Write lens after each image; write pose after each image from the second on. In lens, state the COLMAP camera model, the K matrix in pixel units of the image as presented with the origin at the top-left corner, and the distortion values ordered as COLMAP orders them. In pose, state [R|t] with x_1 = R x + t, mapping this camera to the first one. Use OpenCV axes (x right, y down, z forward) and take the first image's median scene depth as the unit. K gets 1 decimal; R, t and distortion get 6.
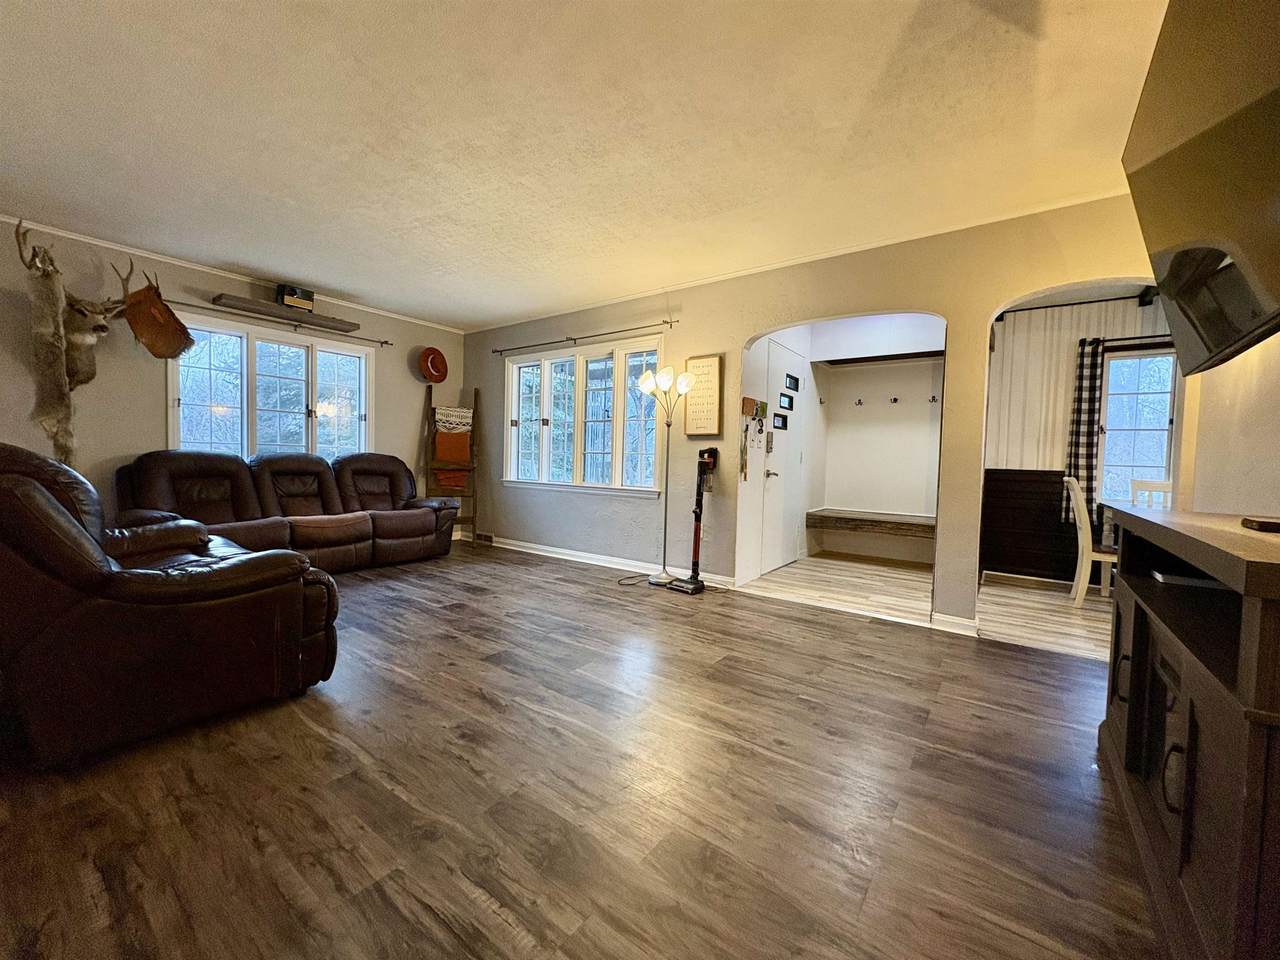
lens RADIAL K [[513.0, 0, 640.0], [0, 513.0, 480.0], [0, 0, 1]] dist [-0.000076, -0.000010]
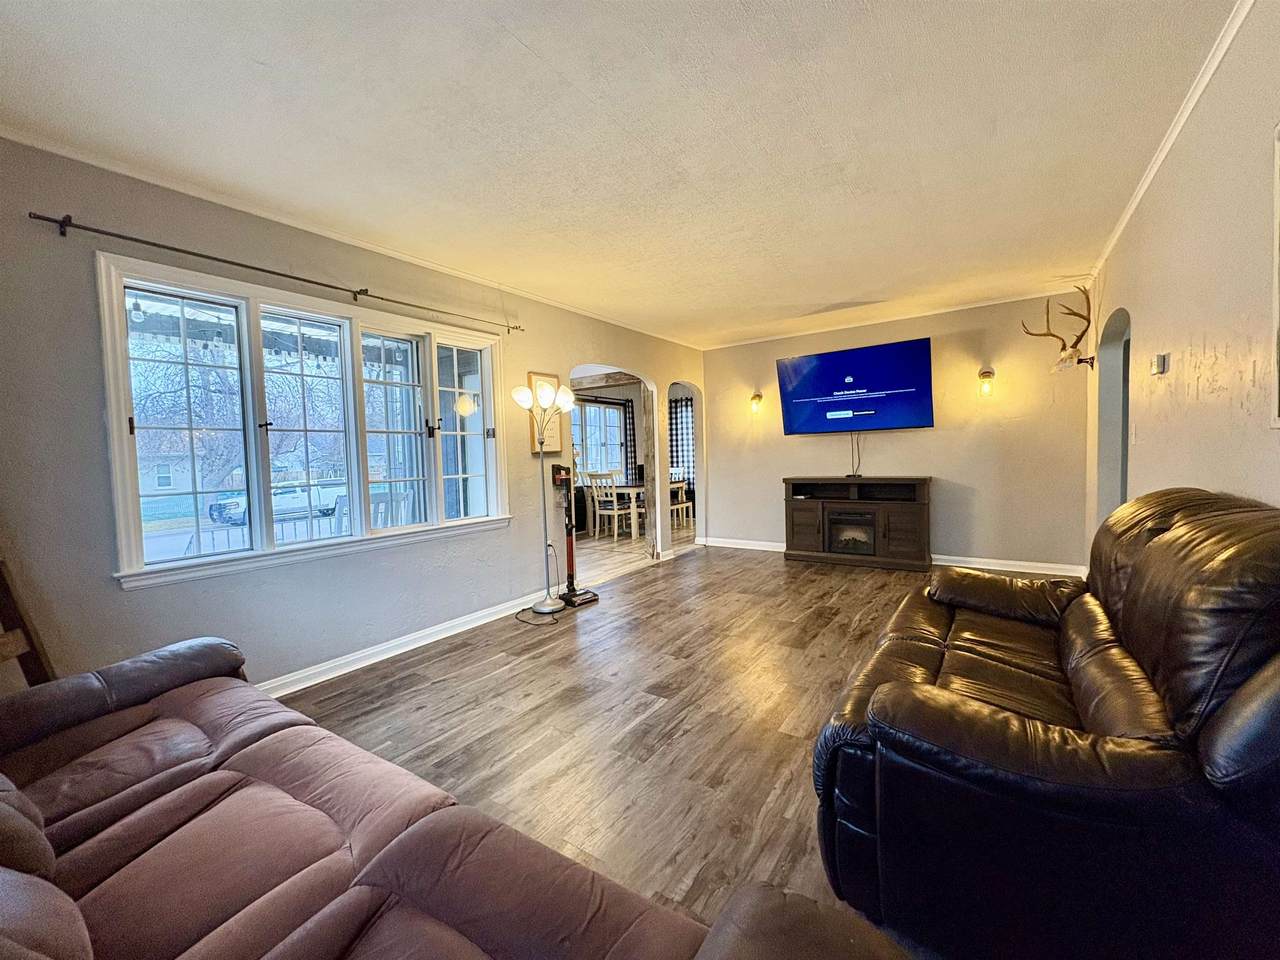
lens RADIAL K [[513.0, 0, 640.0], [0, 513.0, 480.0], [0, 0, 1]] dist [-0.000076, -0.000010]
pose [[-0.036080, -0.073143, 0.996669, -1.075822], [0.068972, 0.994758, 0.075499, -0.117972], [-0.996966, 0.071467, -0.030846, 1.022622]]
